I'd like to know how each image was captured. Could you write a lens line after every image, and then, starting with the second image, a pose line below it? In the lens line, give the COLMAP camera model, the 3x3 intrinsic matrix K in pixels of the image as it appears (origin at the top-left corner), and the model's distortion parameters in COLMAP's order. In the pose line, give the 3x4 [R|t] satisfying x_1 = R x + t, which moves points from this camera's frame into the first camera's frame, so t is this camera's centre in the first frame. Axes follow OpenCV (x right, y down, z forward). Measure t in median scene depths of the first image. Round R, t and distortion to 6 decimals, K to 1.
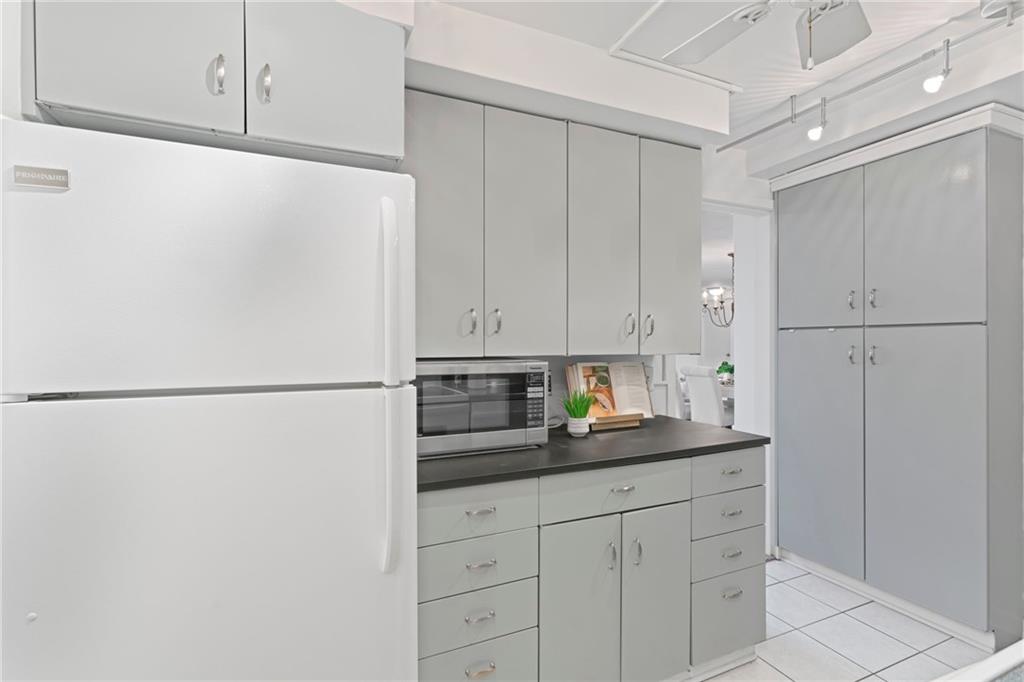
lens RADIAL K [[481.4, 0, 512.0], [0, 481.4, 341.0], [0, 0, 1]] dist [0.000471, 0.000130]
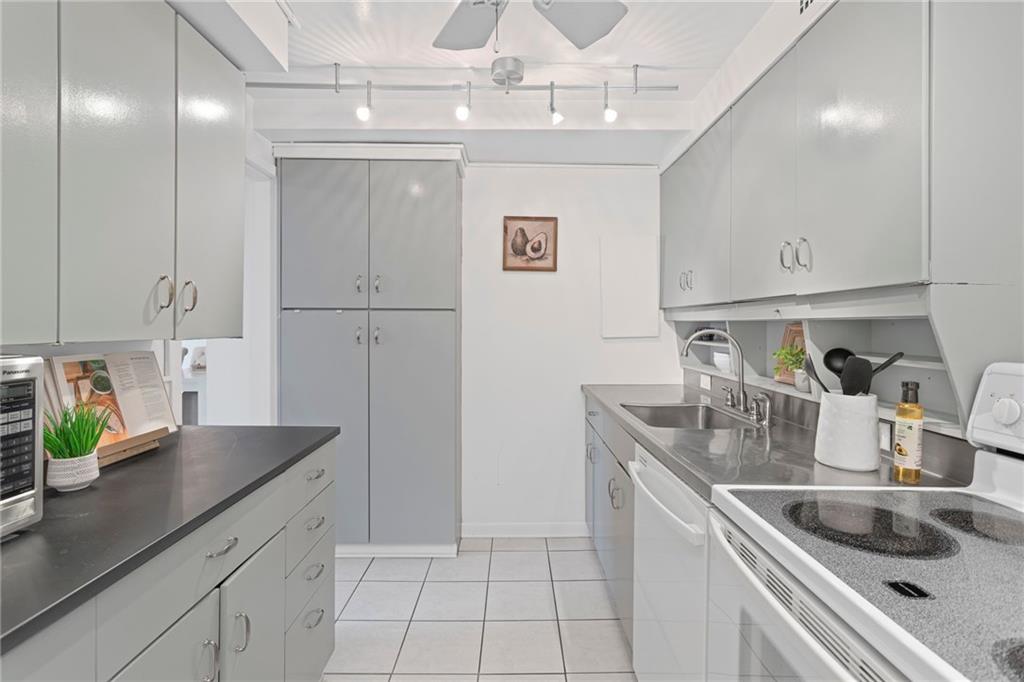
lens RADIAL K [[486.6, 0, 515.8], [0, 486.6, 329.1], [0, 0, 1]] dist [-0.000658, 0.000044]
pose [[0.395389, -0.002349, 0.918511, -0.164052], [-0.007959, 0.999950, 0.005983, 0.006236], [-0.918479, -0.009676, 0.395350, 0.297352]]
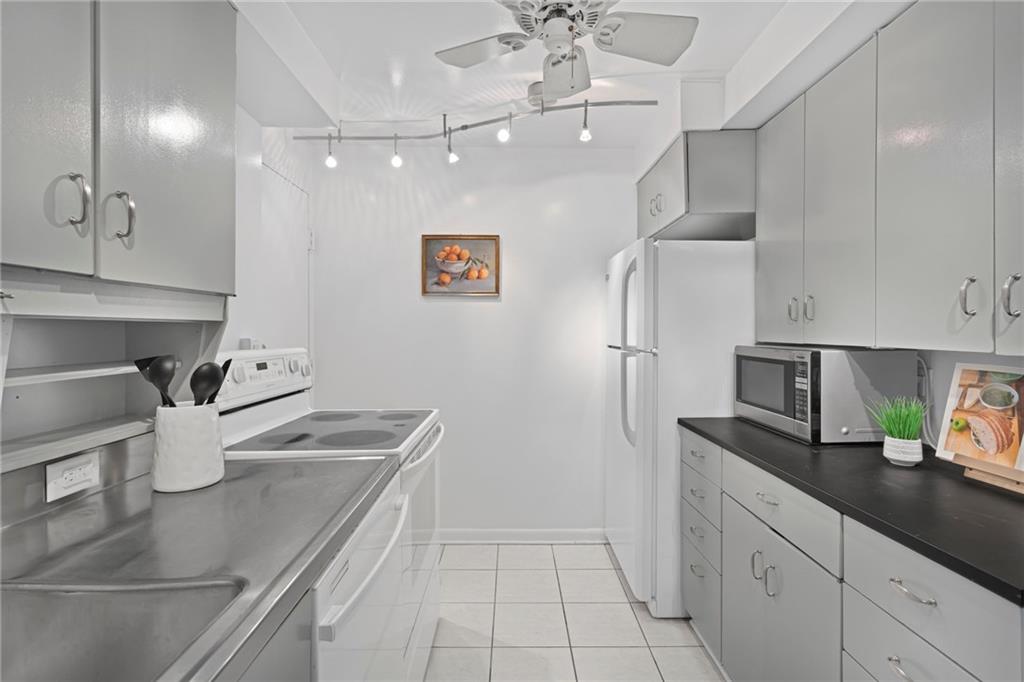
lens RADIAL K [[486.6, 0, 515.8], [0, 486.6, 329.1], [0, 0, 1]] dist [-0.000658, 0.000044]
pose [[-0.390371, -0.001074, -0.920657, 0.946523], [0.000037, 0.999999, -0.001182, 0.002204], [0.920658, -0.000495, -0.390371, 0.717286]]
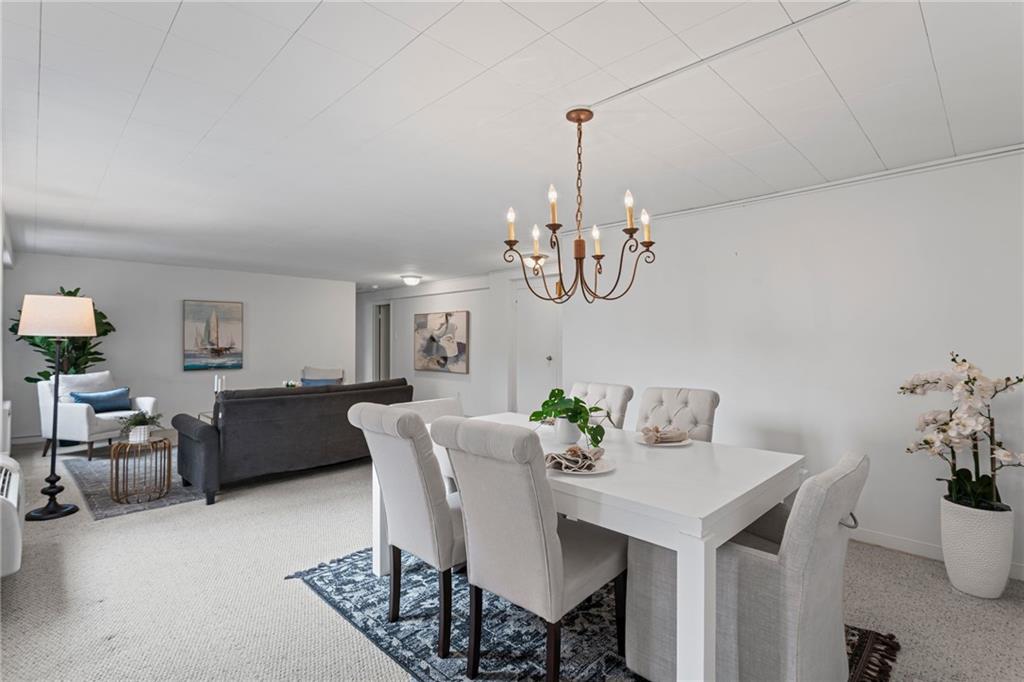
lens RADIAL K [[481.4, 0, 512.0], [0, 481.4, 341.0], [0, 0, 1]] dist [0.000471, 0.000130]
pose [[0.937111, 0.009268, 0.348909, 0.766060], [-0.007517, 0.999951, -0.006373, 0.022997], [-0.348951, 0.003349, 0.937135, 1.826789]]
